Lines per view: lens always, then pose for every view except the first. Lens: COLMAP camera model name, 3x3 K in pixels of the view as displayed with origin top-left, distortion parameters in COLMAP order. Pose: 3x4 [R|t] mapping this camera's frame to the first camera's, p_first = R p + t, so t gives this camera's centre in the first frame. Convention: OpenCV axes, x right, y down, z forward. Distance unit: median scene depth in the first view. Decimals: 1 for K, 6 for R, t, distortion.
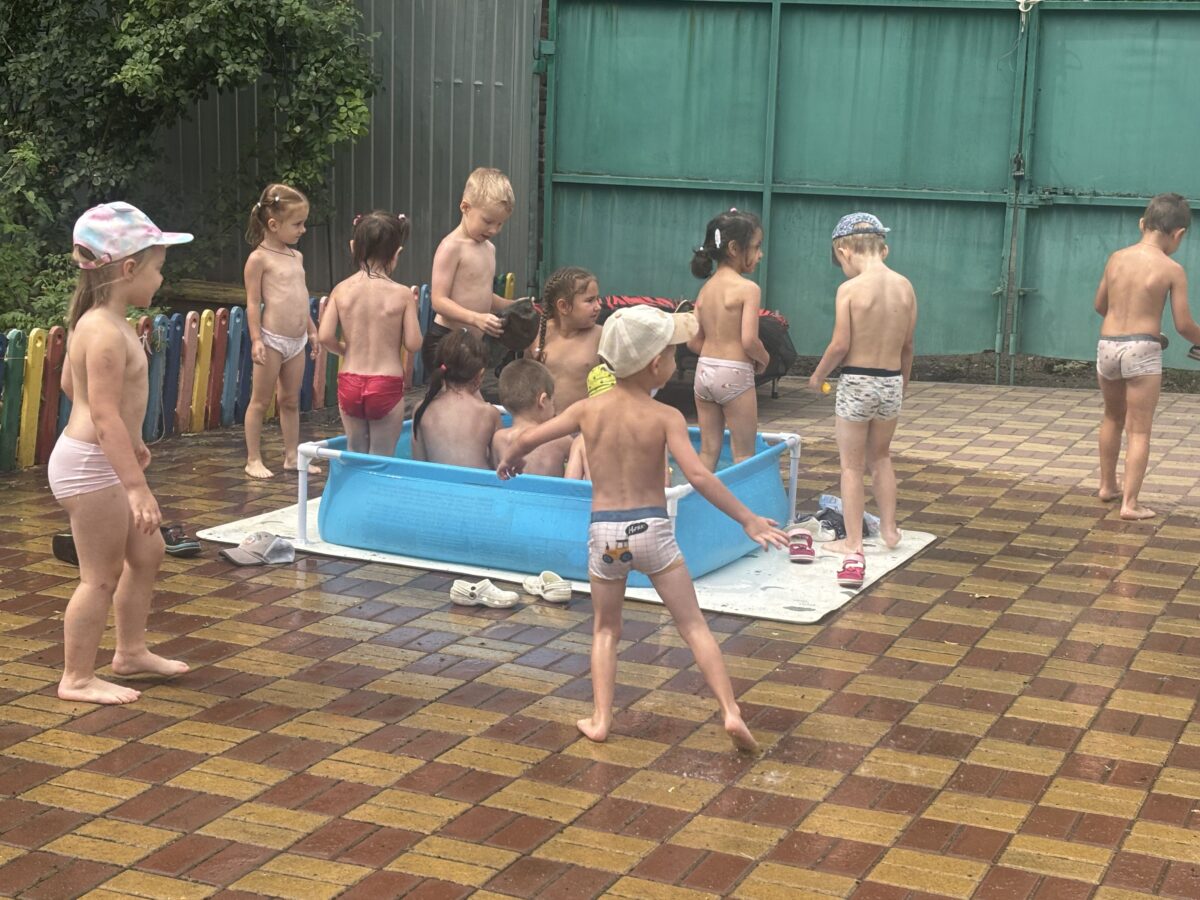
lens RADIAL K [[2169.4, 0, 600.0], [0, 2169.4, 450.0], [0, 0, 1]] dist [-0.402677, 3.583354]
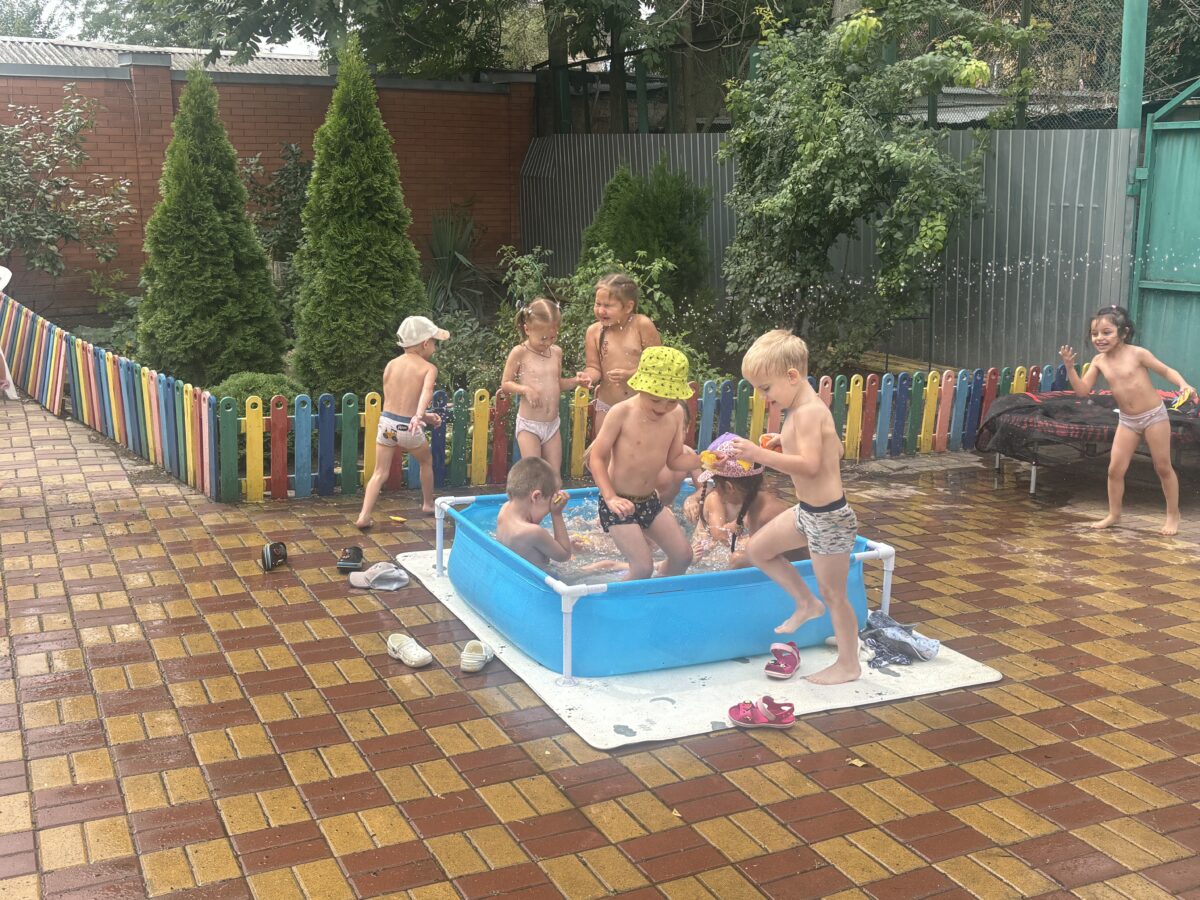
lens RADIAL K [[1257.4, 0, 600.0], [0, 1257.4, 450.0], [0, 0, 1]] dist [0.079723, -0.256557]
pose [[0.726592, 0.112441, -0.677806, 0.273416], [-0.094619, 0.993494, 0.063381, -0.055677], [0.680522, 0.018081, 0.732504, 0.310067]]
